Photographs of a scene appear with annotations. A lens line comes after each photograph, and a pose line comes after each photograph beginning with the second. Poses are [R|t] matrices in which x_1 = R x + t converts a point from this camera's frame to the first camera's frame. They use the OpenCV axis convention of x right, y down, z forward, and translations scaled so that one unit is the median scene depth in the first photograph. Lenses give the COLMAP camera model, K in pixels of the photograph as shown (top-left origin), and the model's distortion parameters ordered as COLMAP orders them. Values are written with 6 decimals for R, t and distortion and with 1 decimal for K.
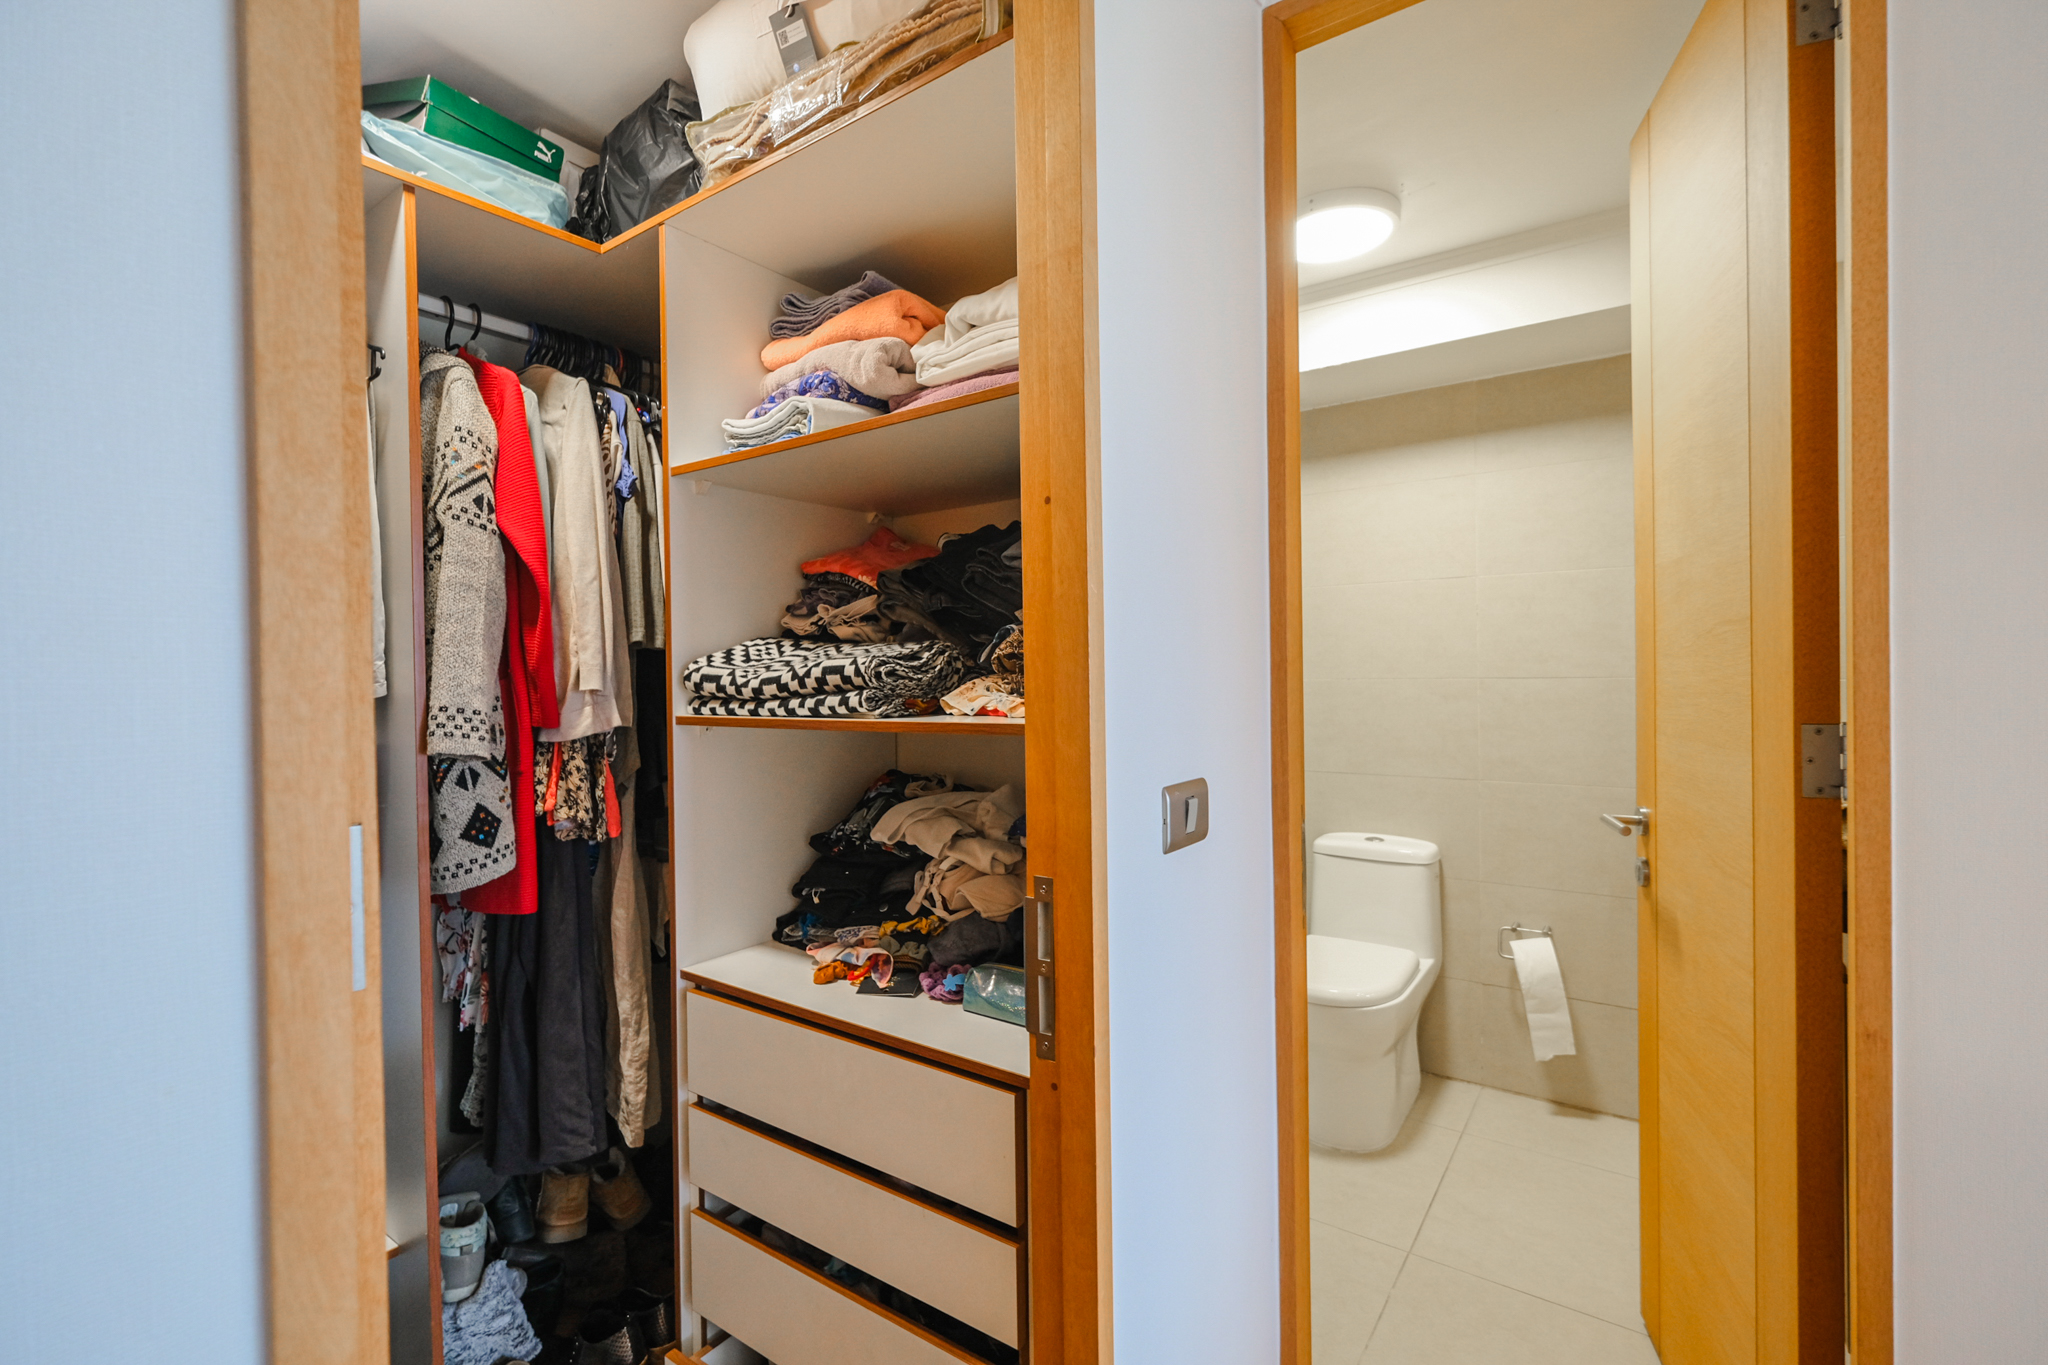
lens RADIAL K [[901.0, 0, 1024.4], [0, 901.0, 682.3], [0, 0, 1]] dist [-0.003654, 0.000759]
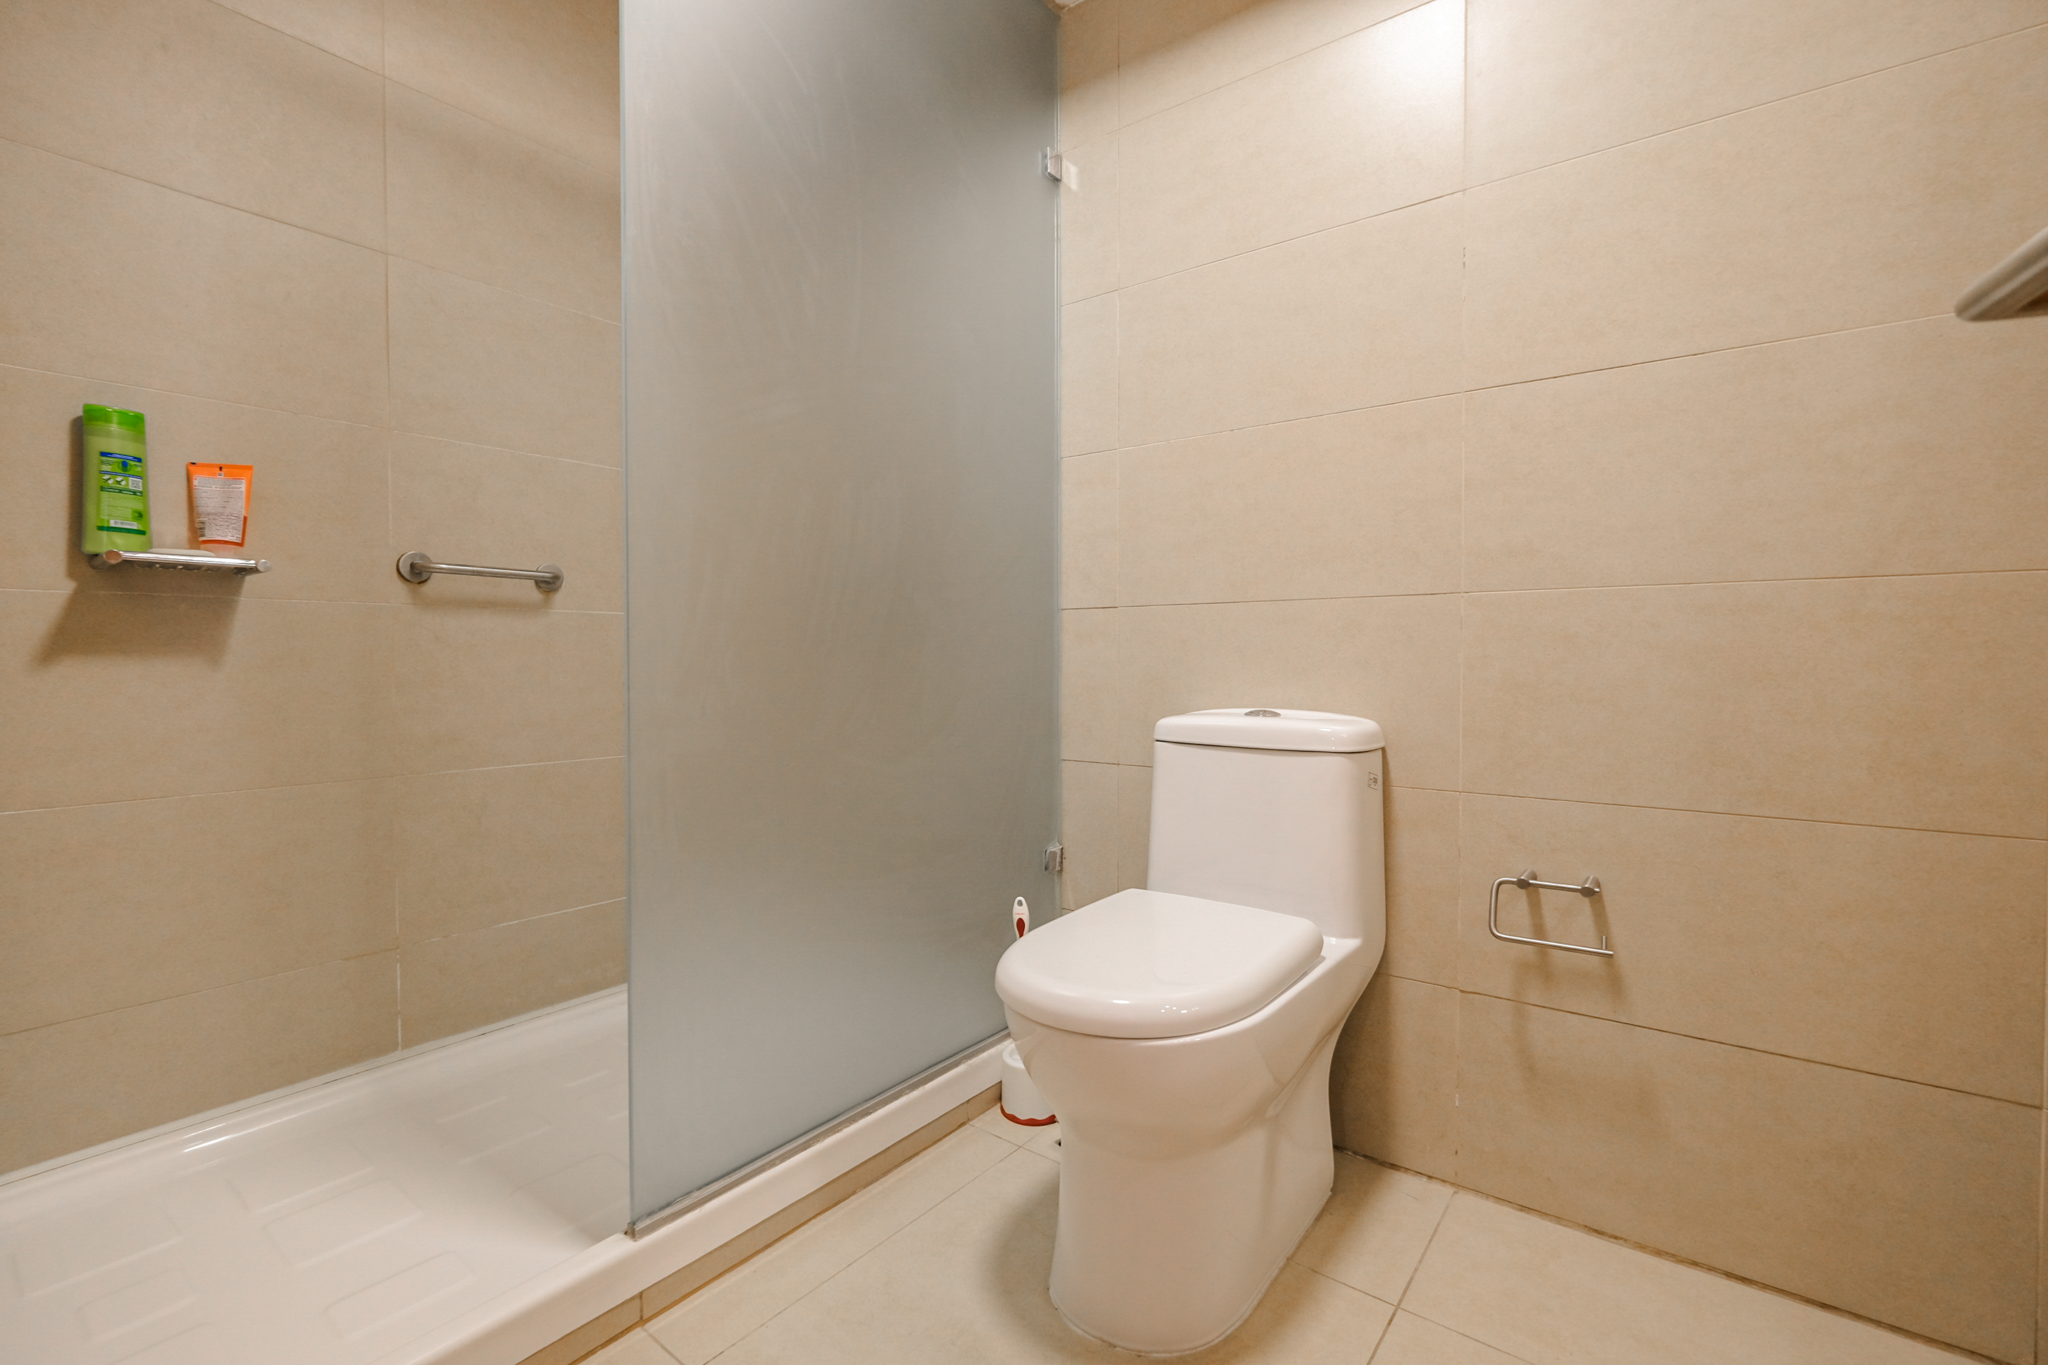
lens RADIAL K [[901.0, 0, 1024.8], [0, 901.0, 675.0], [0, 0, 1]] dist [-0.003654, 0.000759]
pose [[0.999532, 0.018407, -0.024450, 0.266457], [-0.018236, 0.999808, 0.007171, 0.154225], [0.024578, -0.006722, 0.999675, 0.475310]]
